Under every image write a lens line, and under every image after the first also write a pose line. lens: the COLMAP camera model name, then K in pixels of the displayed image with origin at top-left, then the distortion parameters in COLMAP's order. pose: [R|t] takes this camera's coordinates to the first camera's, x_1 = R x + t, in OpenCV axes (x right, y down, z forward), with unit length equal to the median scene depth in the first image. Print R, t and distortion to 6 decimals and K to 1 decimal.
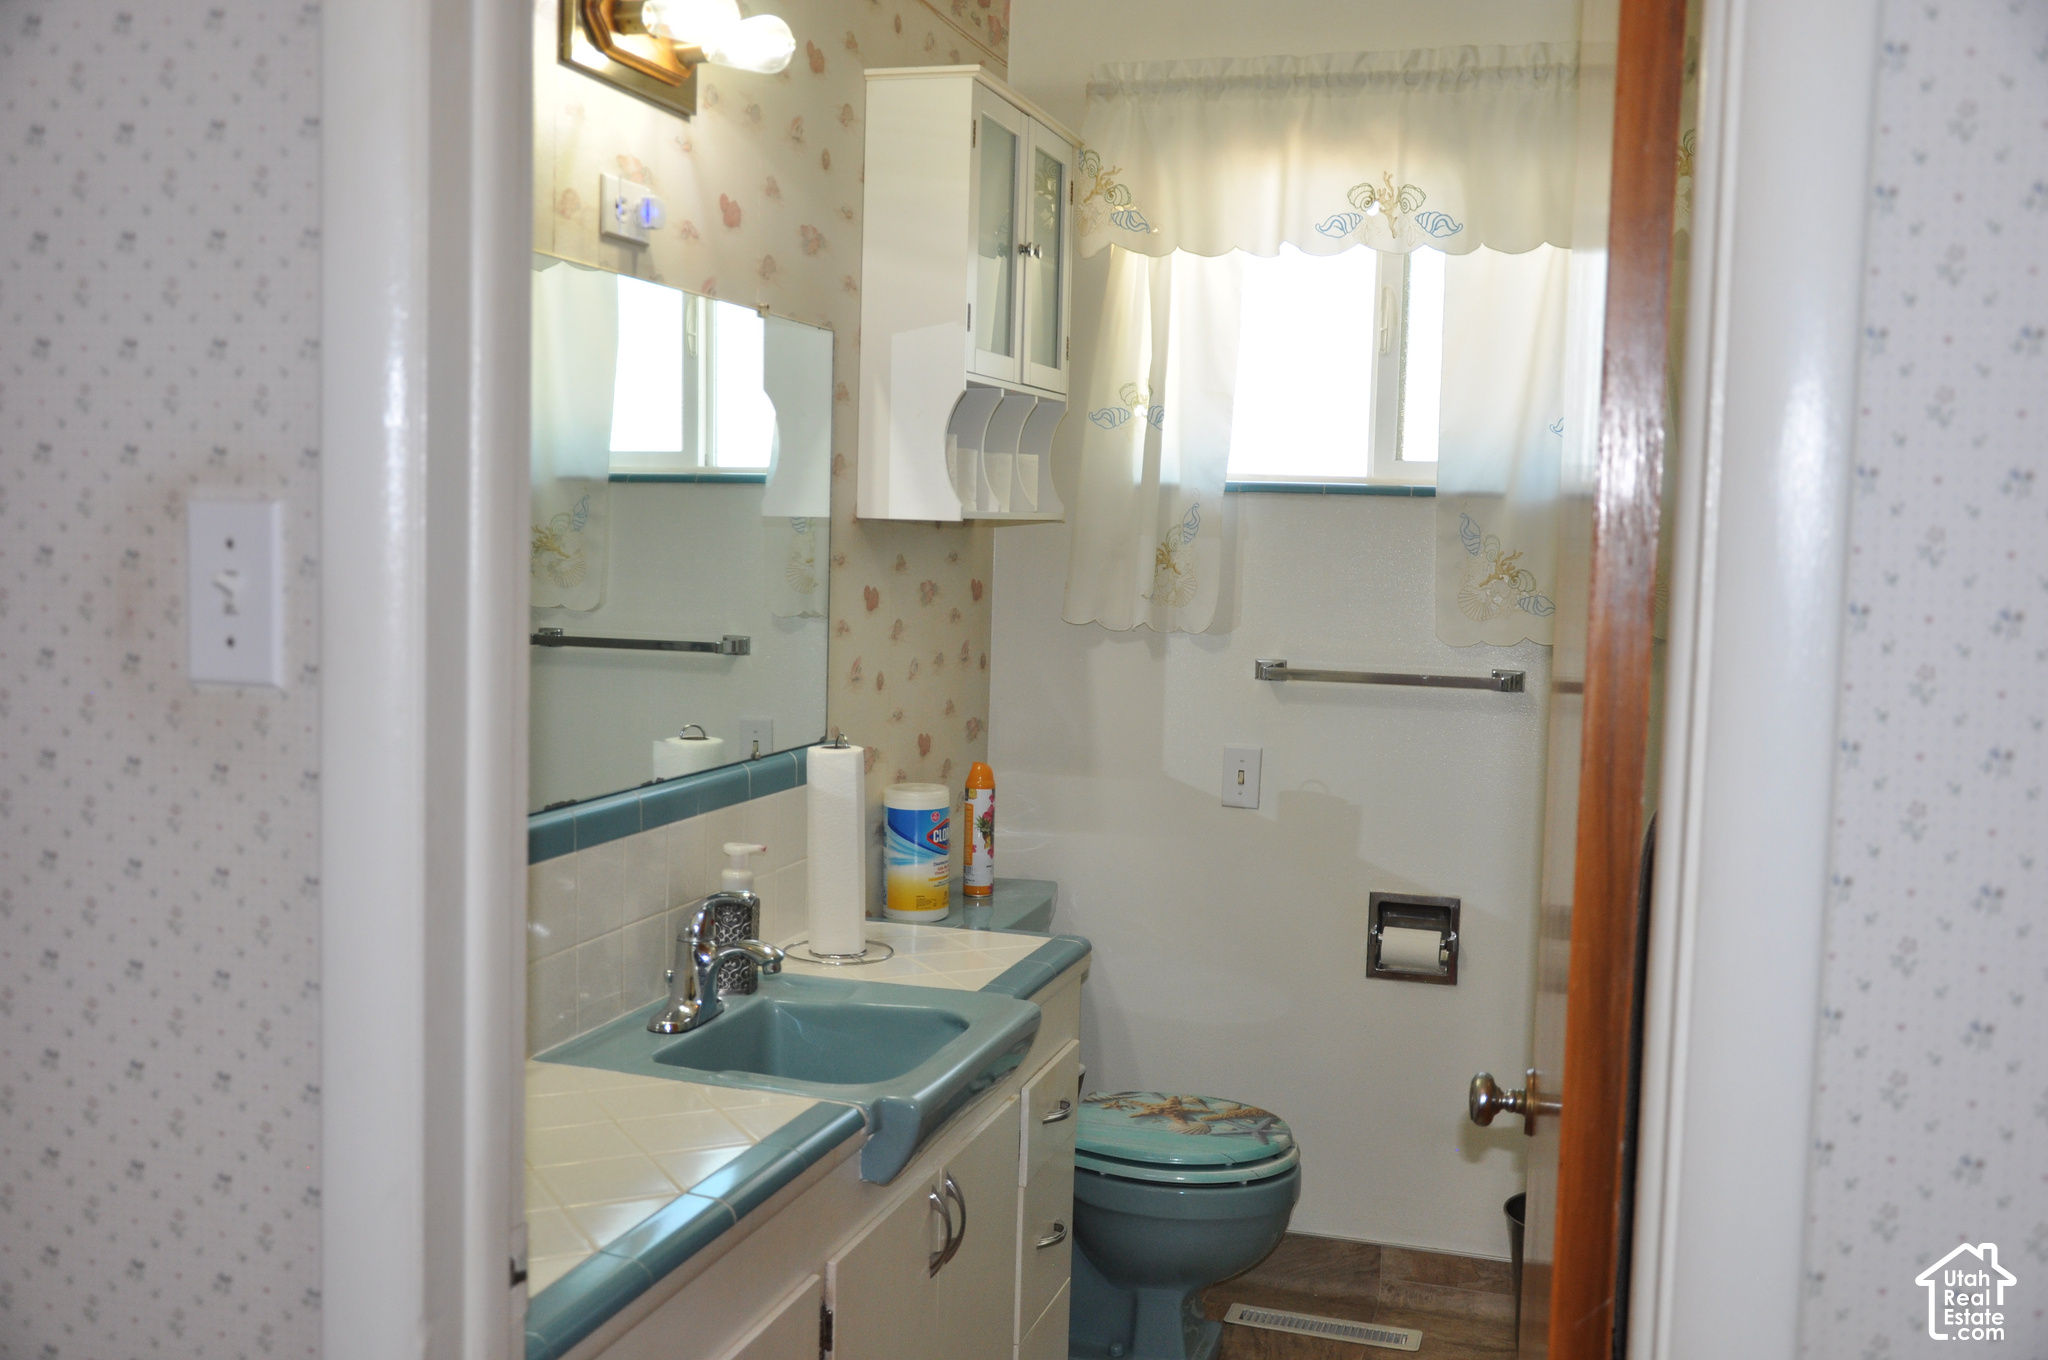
lens RADIAL K [[2037.5, 0, 1024.0], [0, 2037.5, 680.0], [0, 0, 1]] dist [0.002131, 0.003728]
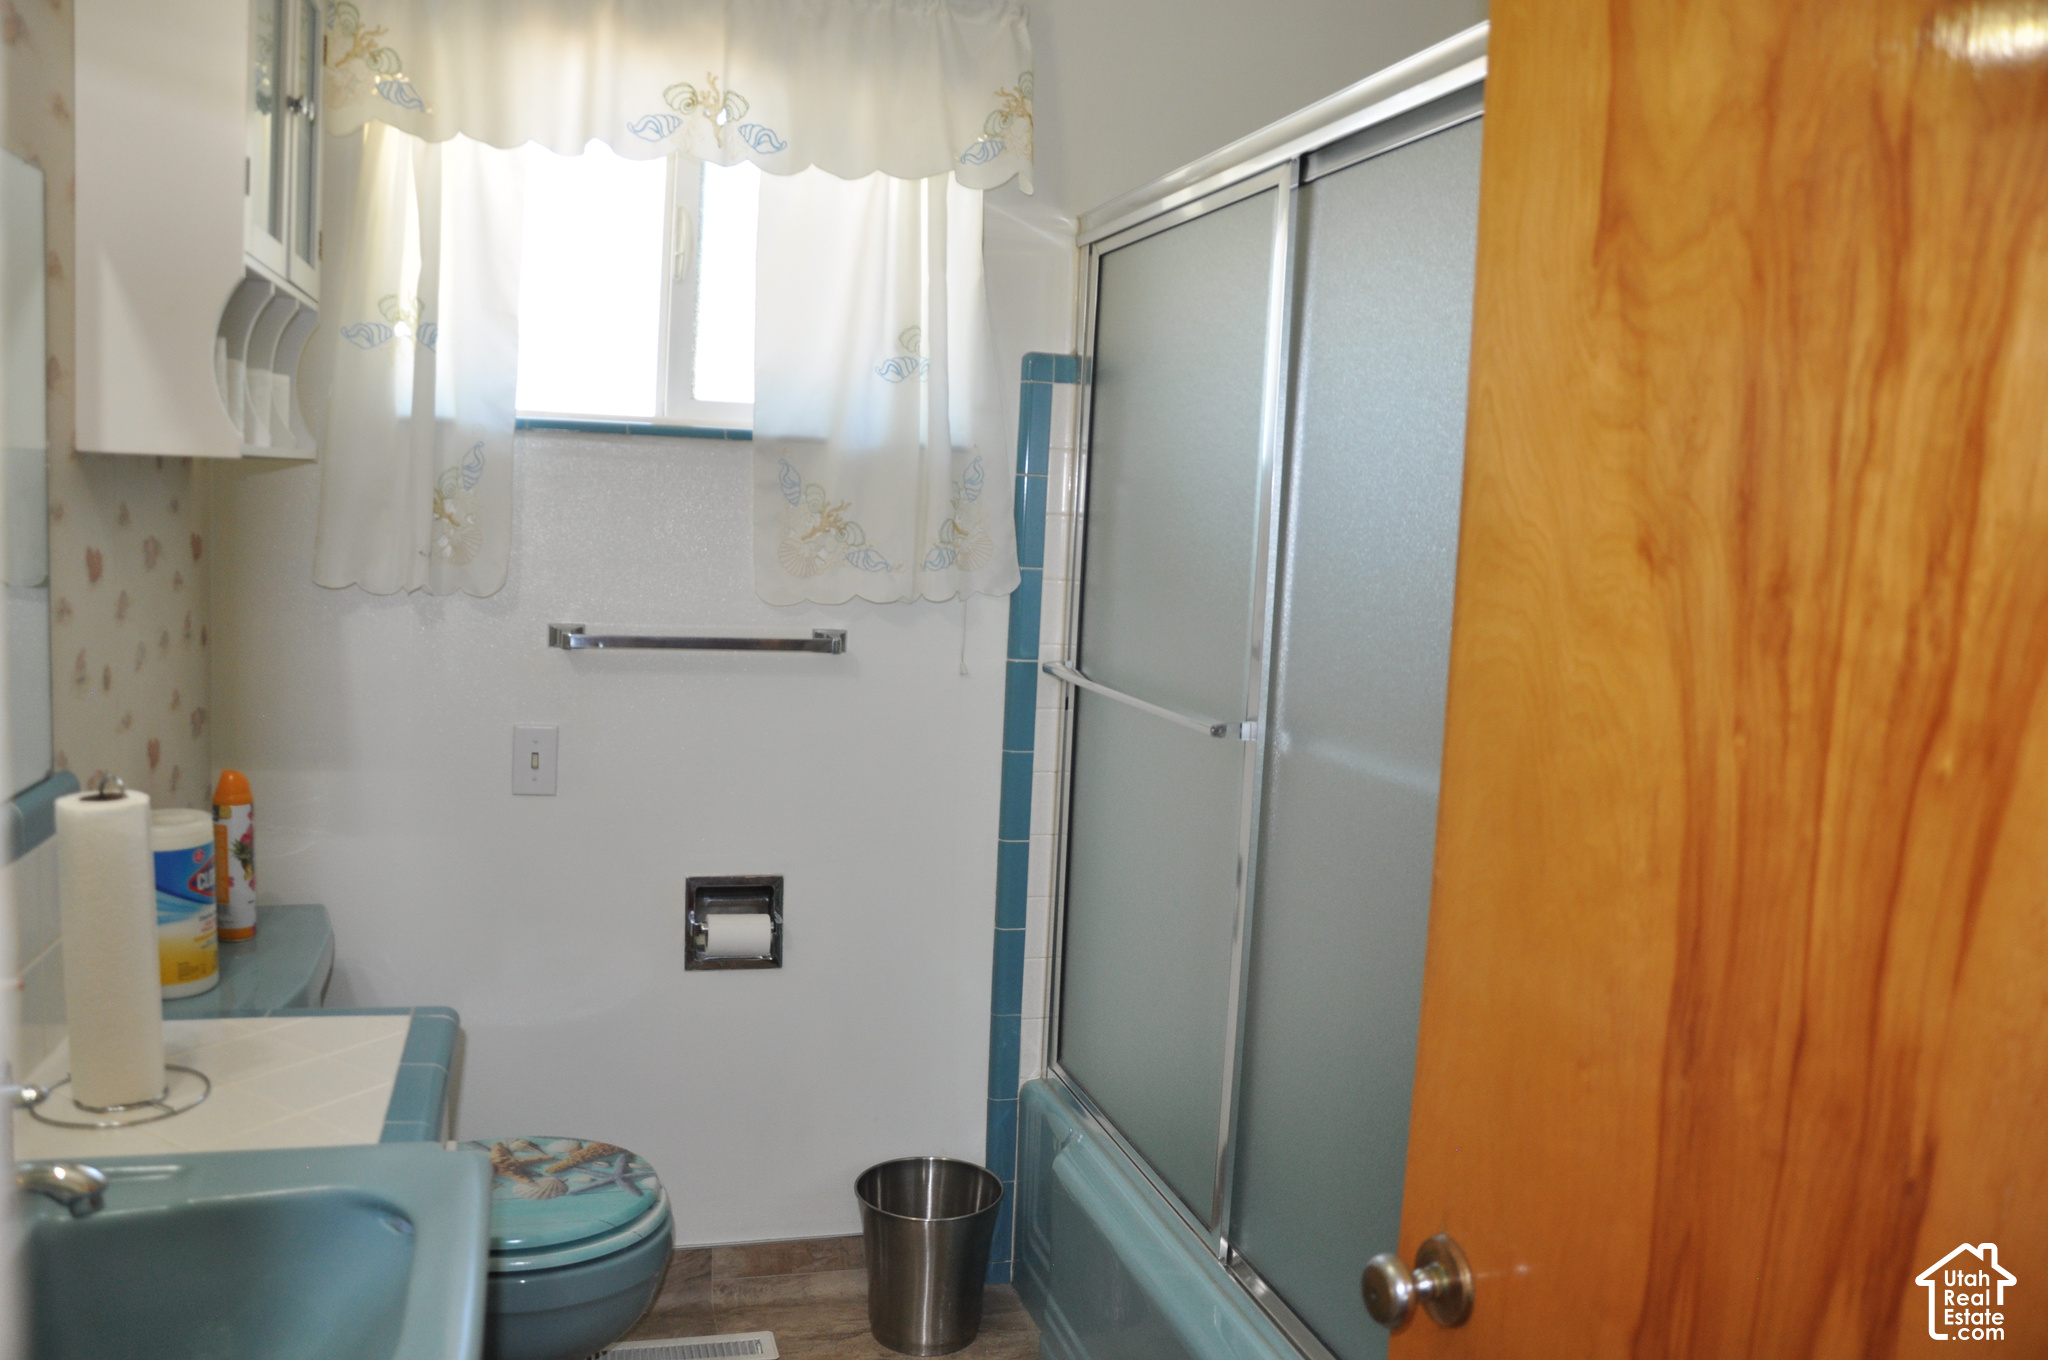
lens RADIAL K [[1631.8, 0, 1024.0], [0, 1631.8, 680.0], [0, 0, 1]] dist [-0.149761, 0.127565]
pose [[0.839245, -0.047287, 0.541693, -0.092691], [0.018673, 0.998130, 0.058202, -0.023489], [-0.543432, -0.038731, 0.838559, 0.328198]]
